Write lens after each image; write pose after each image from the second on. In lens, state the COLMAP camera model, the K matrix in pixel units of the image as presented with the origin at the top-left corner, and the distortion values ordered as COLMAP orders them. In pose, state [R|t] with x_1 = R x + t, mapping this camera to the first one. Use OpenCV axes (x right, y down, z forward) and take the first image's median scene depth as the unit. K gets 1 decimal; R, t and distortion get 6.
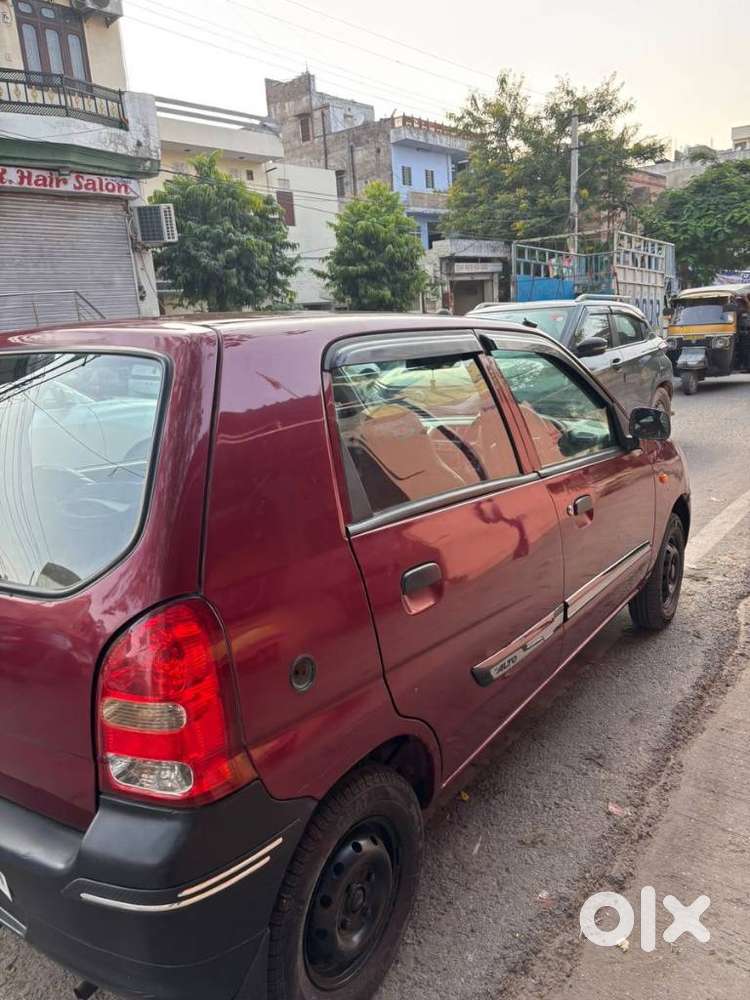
lens RADIAL K [[758.8, 0, 375.0], [0, 758.8, 500.0], [0, 0, 1]] dist [0.065144, -0.089483]
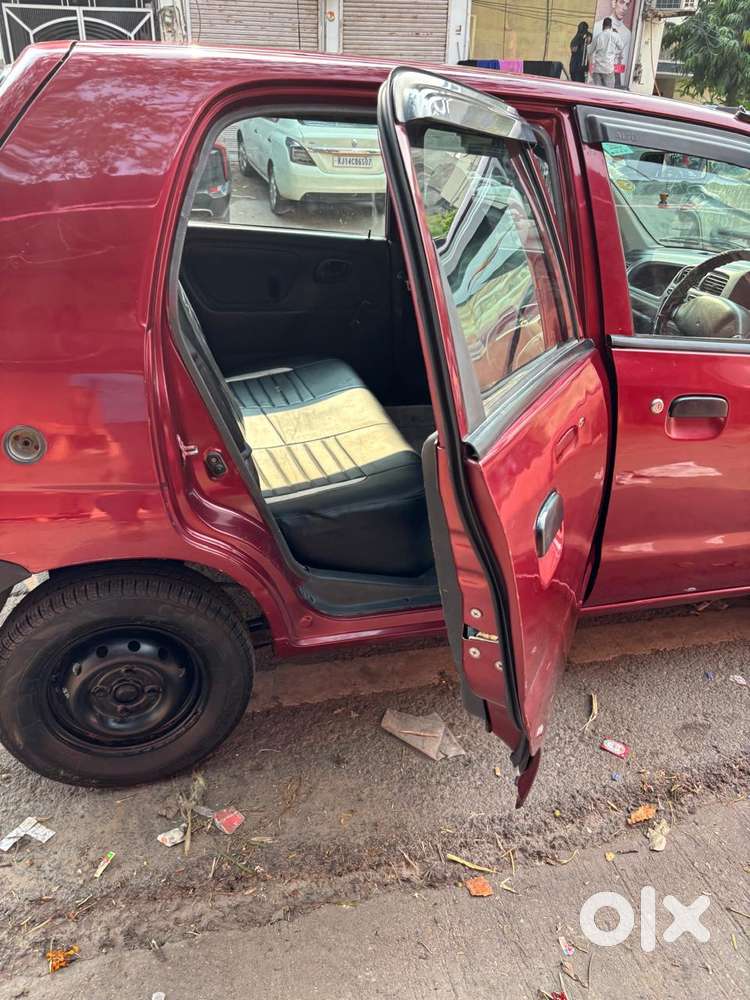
lens RADIAL K [[758.8, 0, 375.0], [0, 758.8, 500.0], [0, 0, 1]] dist [0.065144, -0.089483]
pose [[0.798188, 0.353345, -0.487897, 0.067105], [-0.227808, 0.926814, 0.298529, -0.010071], [0.557673, -0.127135, 0.820267, 0.048876]]
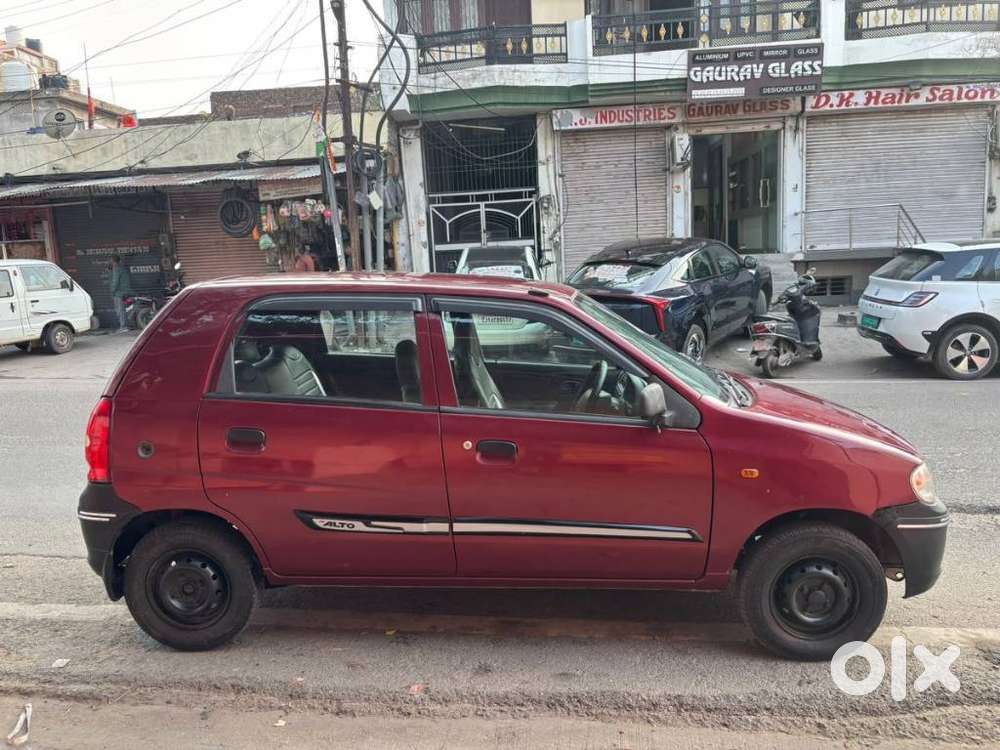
lens RADIAL K [[754.6, 0, 499.5], [0, 754.6, 385.9], [0, 0, 1]] dist [0.005718, -0.025117]
pose [[0.529705, 0.191419, -0.826300, 0.187501], [-0.202796, 0.974528, 0.095754, -0.031105], [0.823582, 0.116849, 0.555031, 0.054992]]
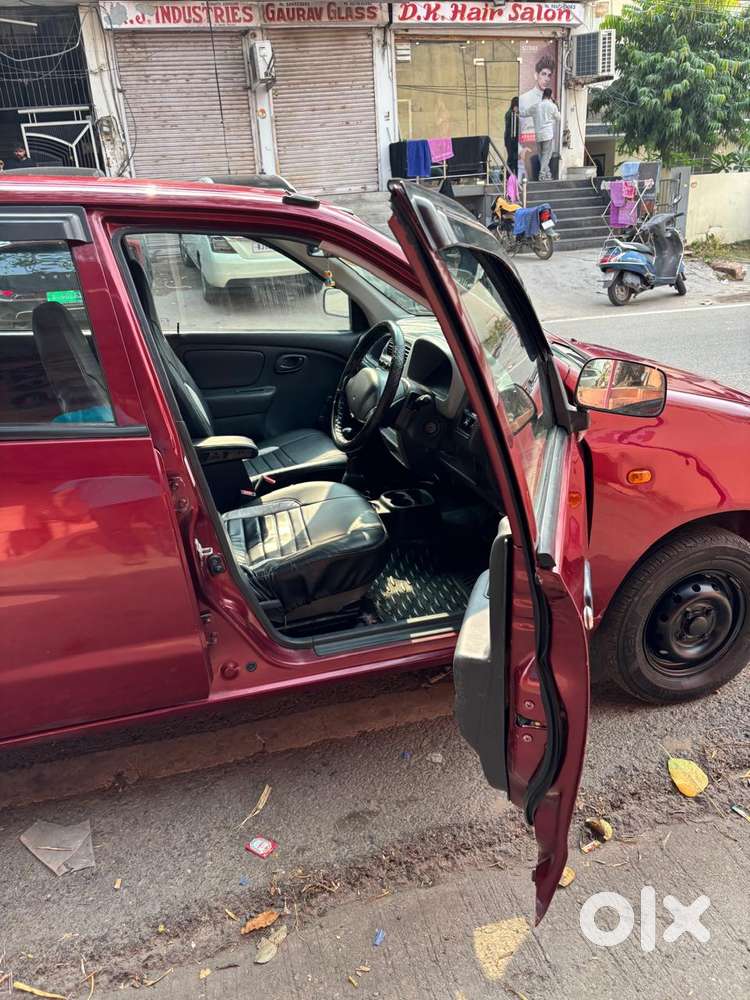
lens RADIAL K [[749.4, 0, 375.0], [0, 749.4, 500.0], [0, 0, 1]] dist [0.078772, -0.109000]
pose [[0.811683, 0.249383, -0.528185, 0.113280], [-0.148952, 0.962751, 0.225664, -0.025300], [0.564787, -0.104493, 0.818594, 0.085054]]
